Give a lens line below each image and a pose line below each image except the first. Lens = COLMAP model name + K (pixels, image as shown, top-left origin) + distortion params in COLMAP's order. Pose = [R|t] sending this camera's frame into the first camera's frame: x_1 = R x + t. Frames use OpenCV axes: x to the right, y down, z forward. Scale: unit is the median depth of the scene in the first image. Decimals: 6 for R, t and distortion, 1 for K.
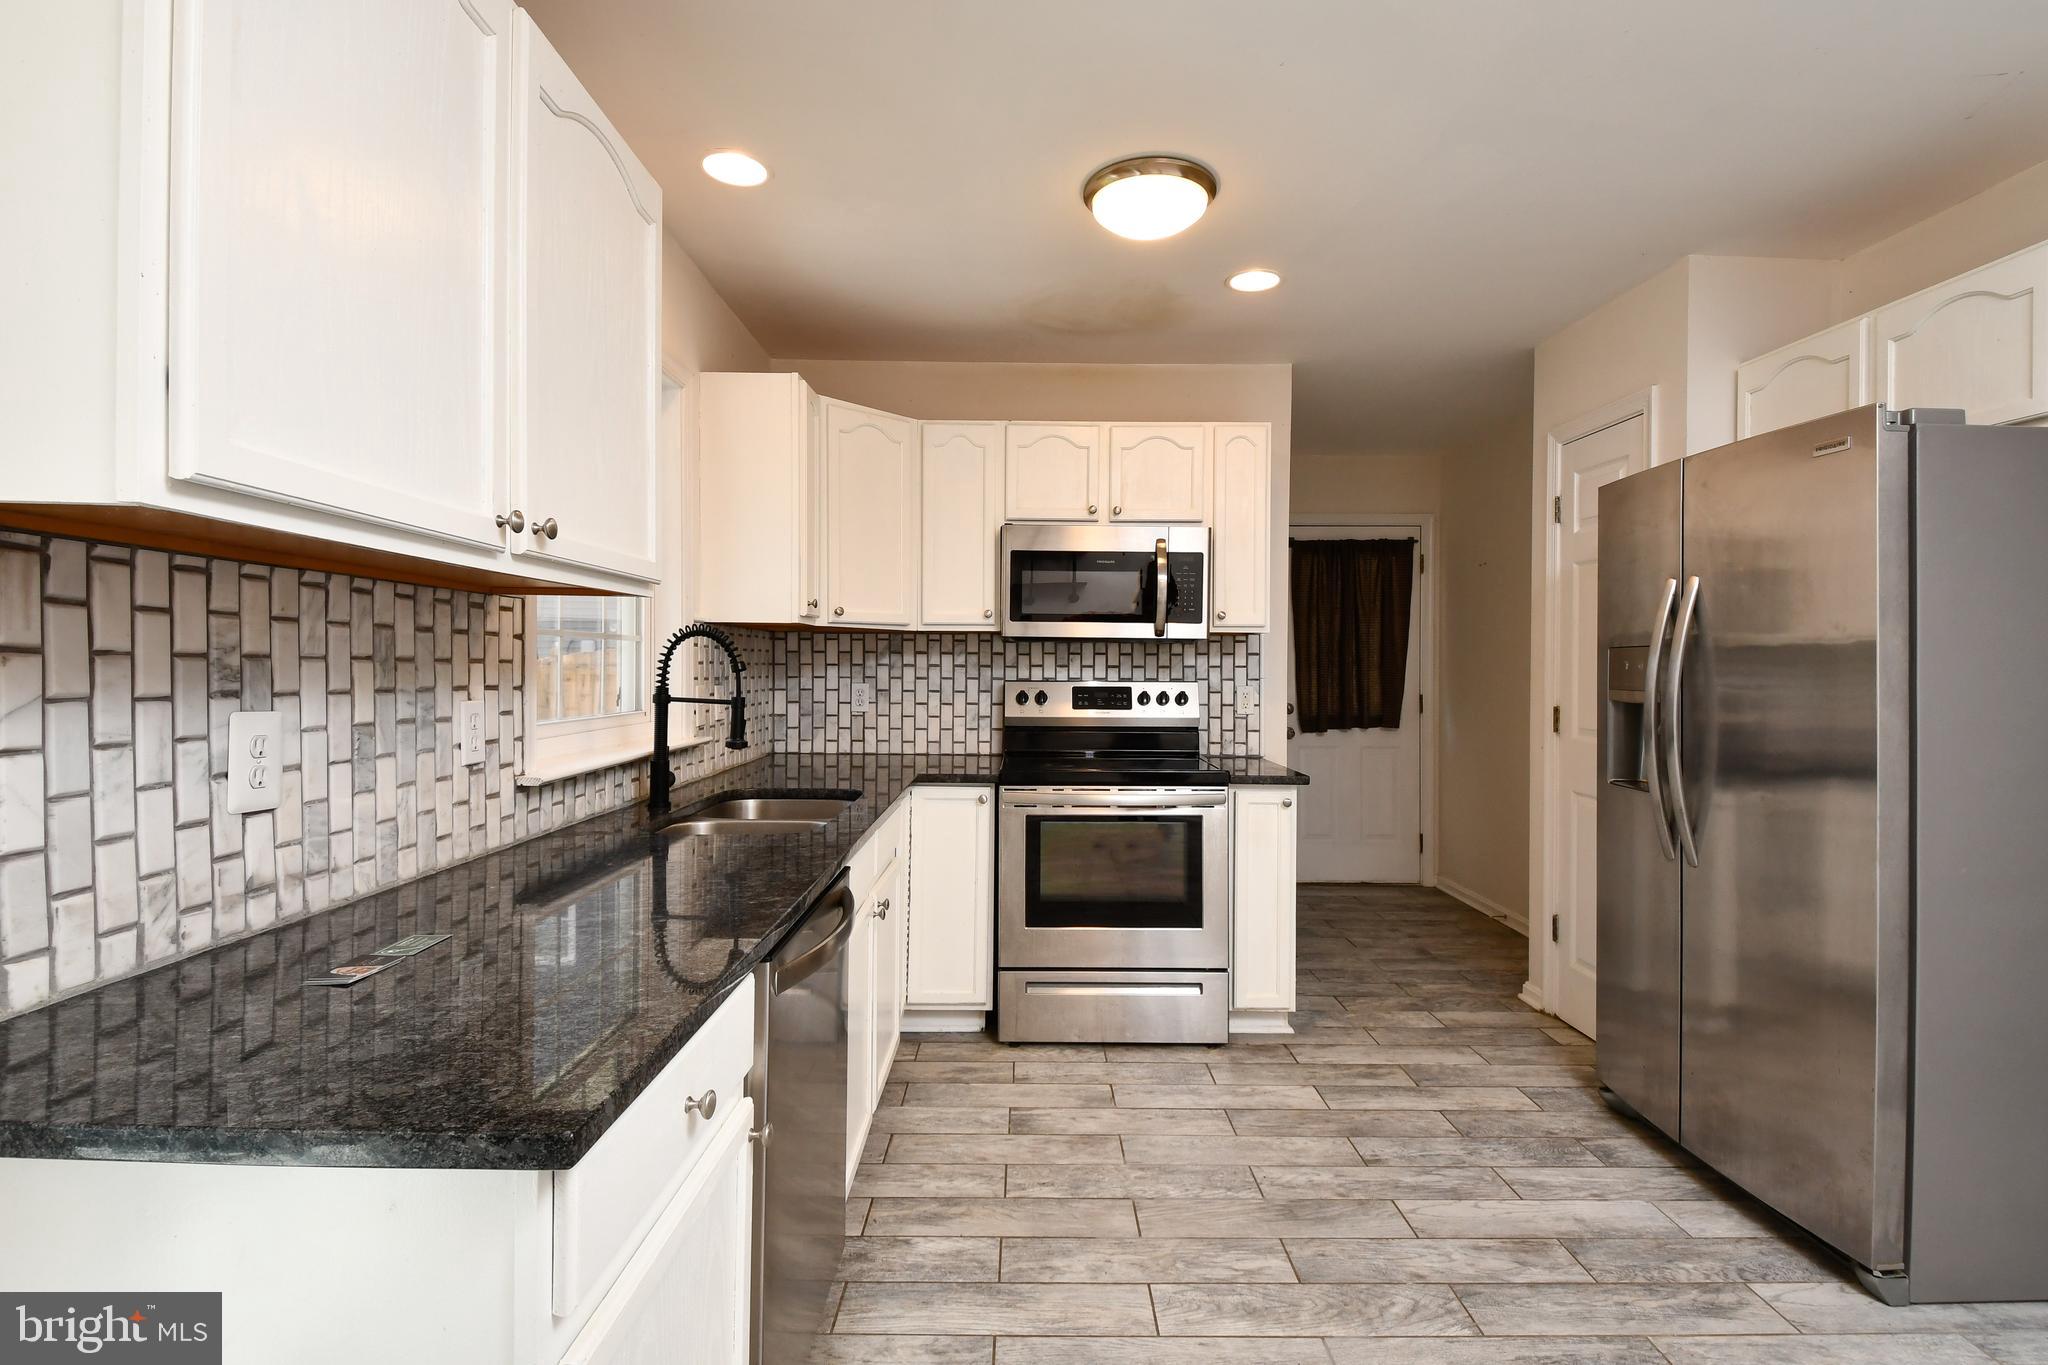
lens RADIAL K [[958.1, 0, 1039.1], [0, 958.1, 666.1], [0, 0, 1]] dist [0.030269, -0.029447]
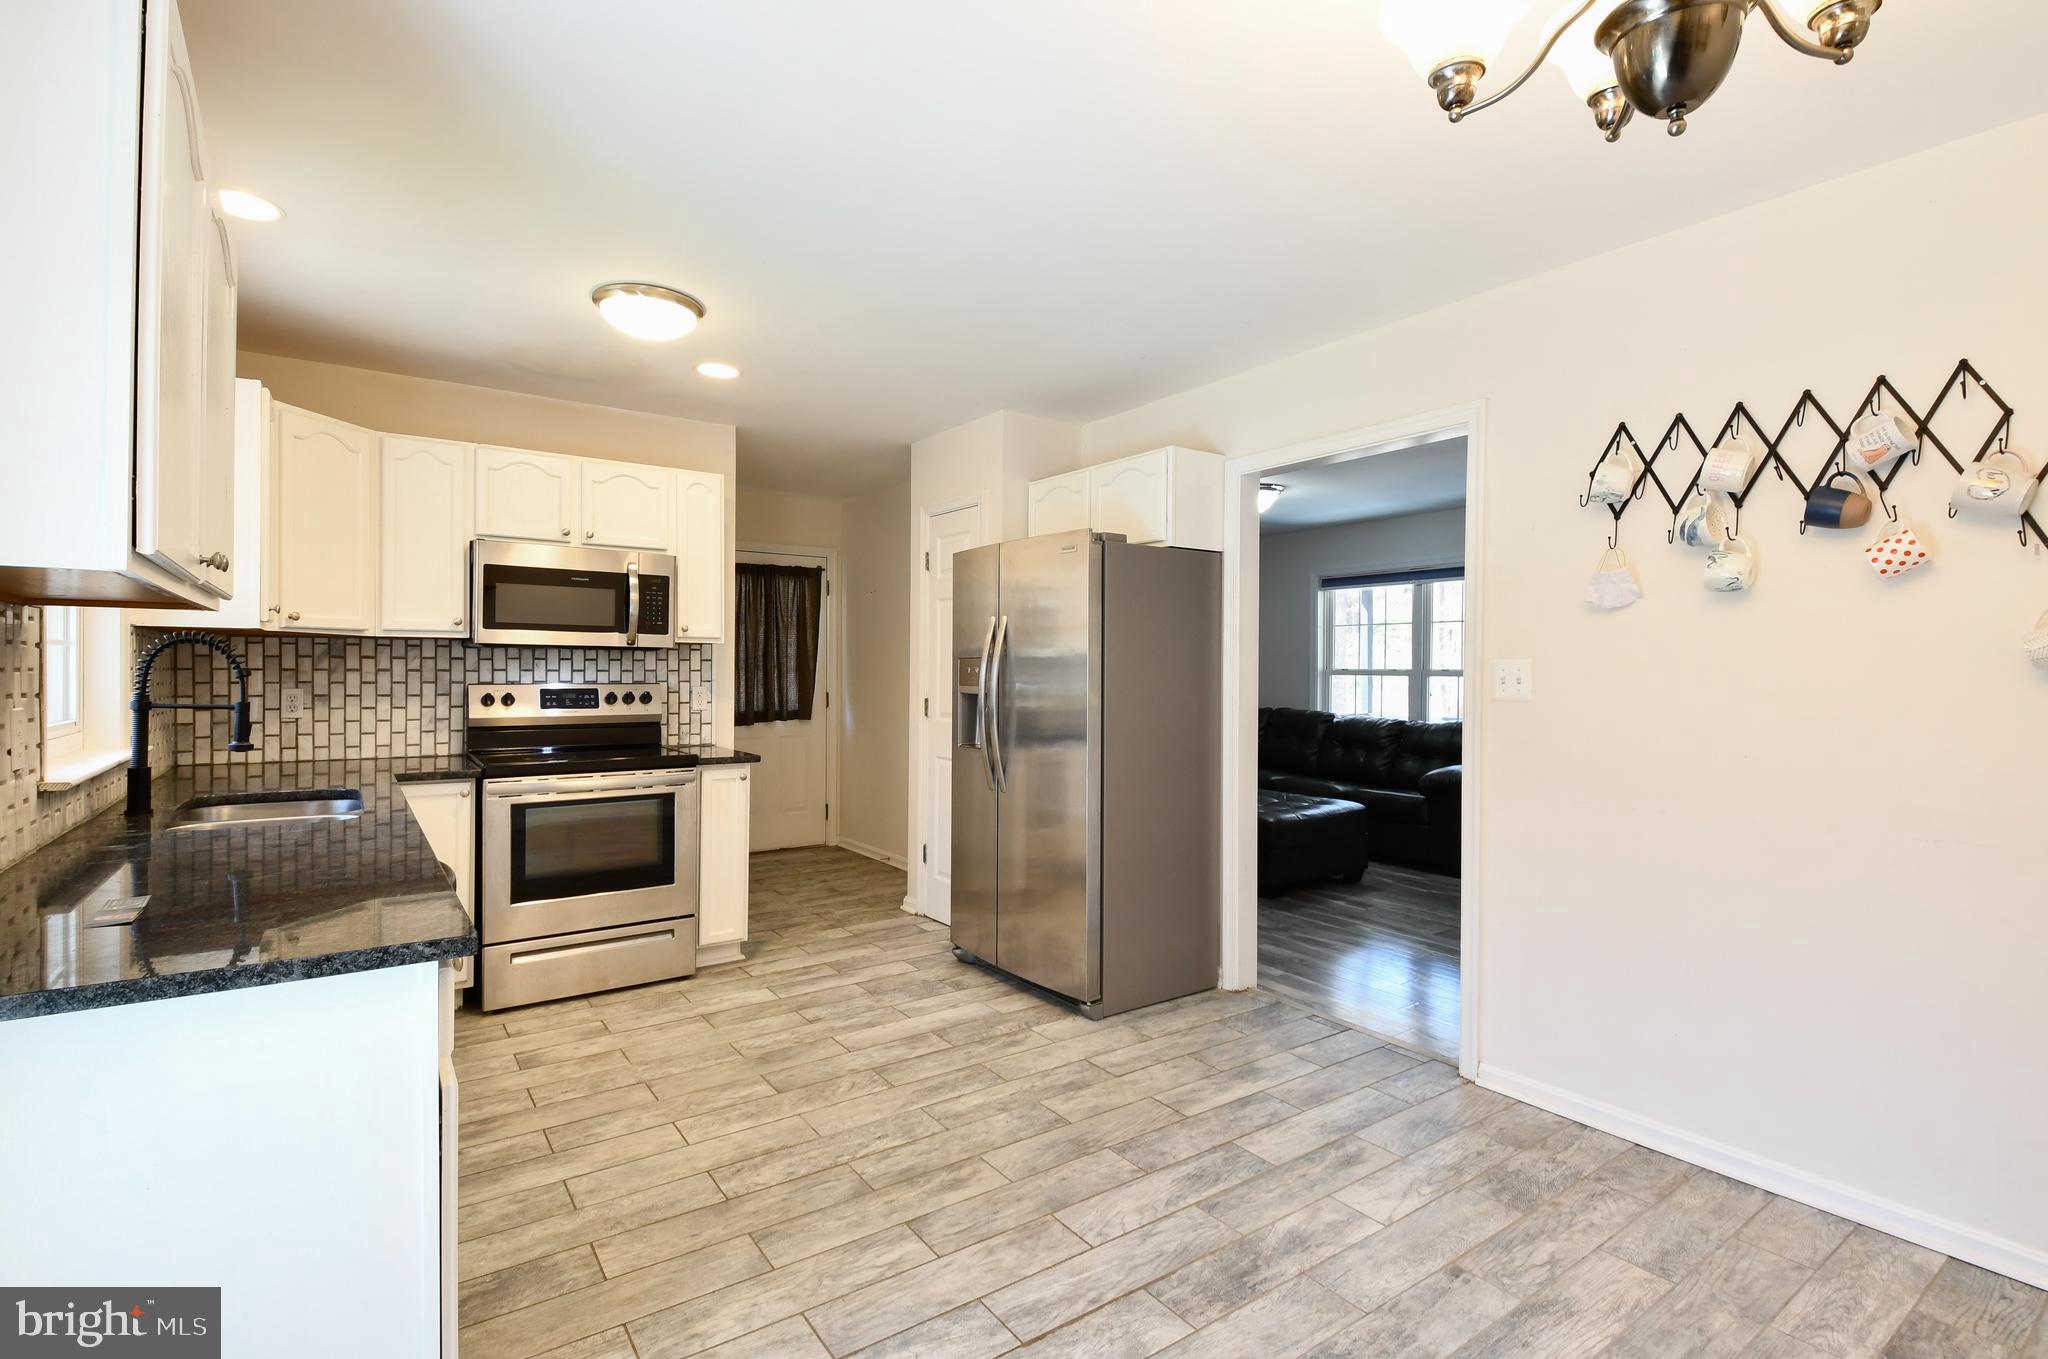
lens RADIAL K [[927.2, 0, 1007.2], [0, 927.2, 666.9], [0, 0, 1]] dist [0.079973, -0.067930]
pose [[0.828919, 0.000651, 0.559368, -0.147788], [-0.000815, 1.000000, 0.000044, -0.005171], [-0.559368, -0.000492, 0.828919, -0.230416]]
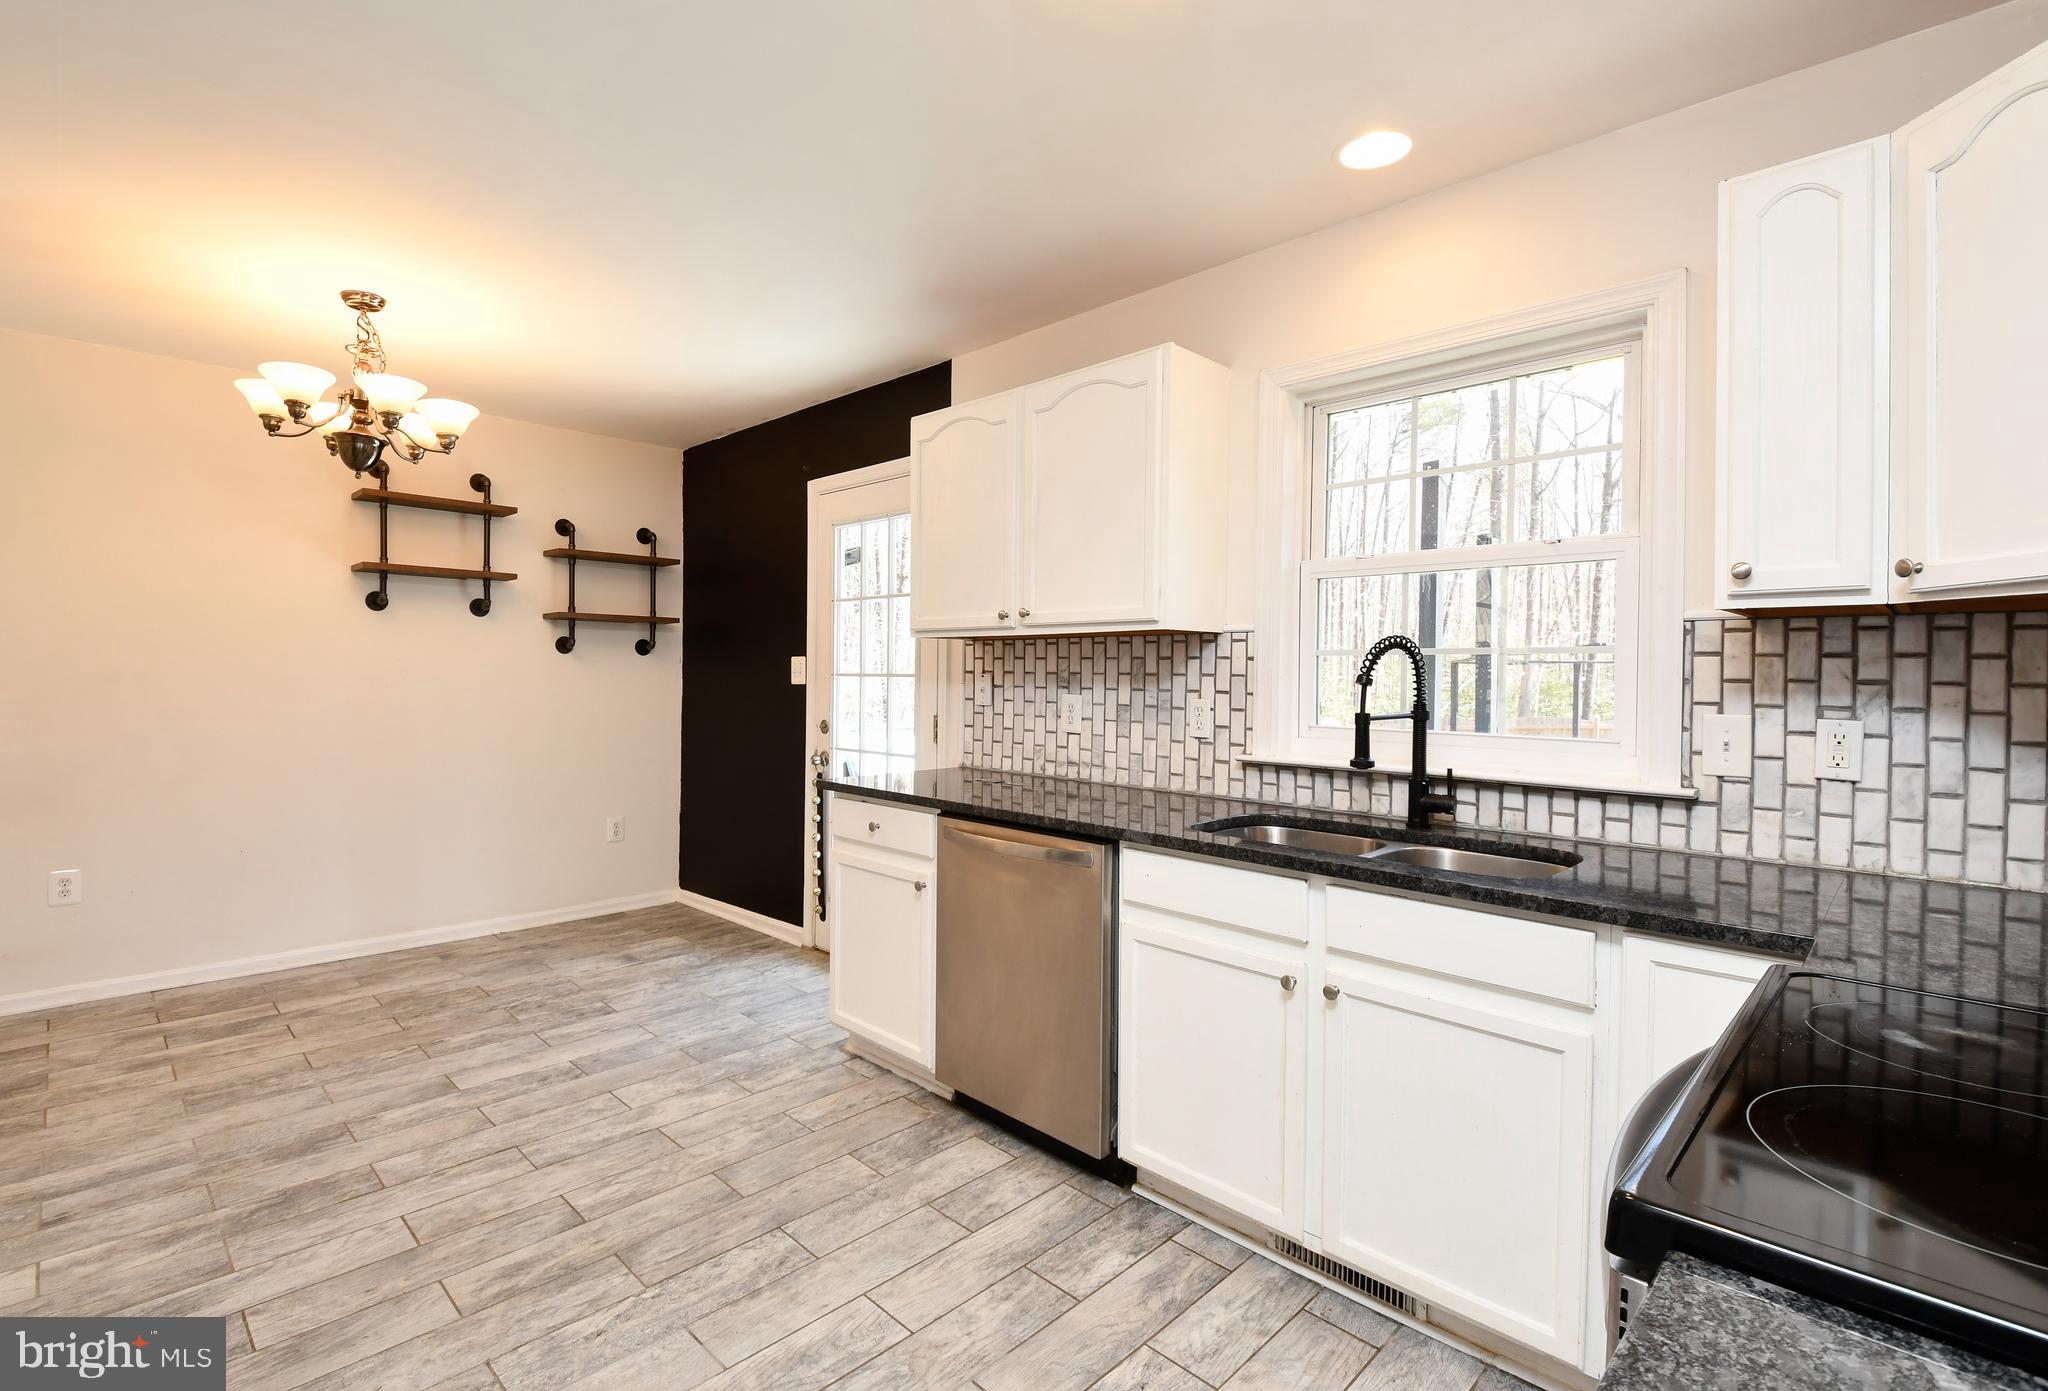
lens RADIAL K [[975.2, 0, 995.5], [0, 975.2, 673.8], [0, 0, 1]] dist [0.019436, -0.018266]
pose [[-0.722685, -0.009534, -0.691112, 0.434439], [-0.013418, 0.999910, 0.000237, -0.001652], [0.691047, 0.009445, -0.722748, 1.047861]]
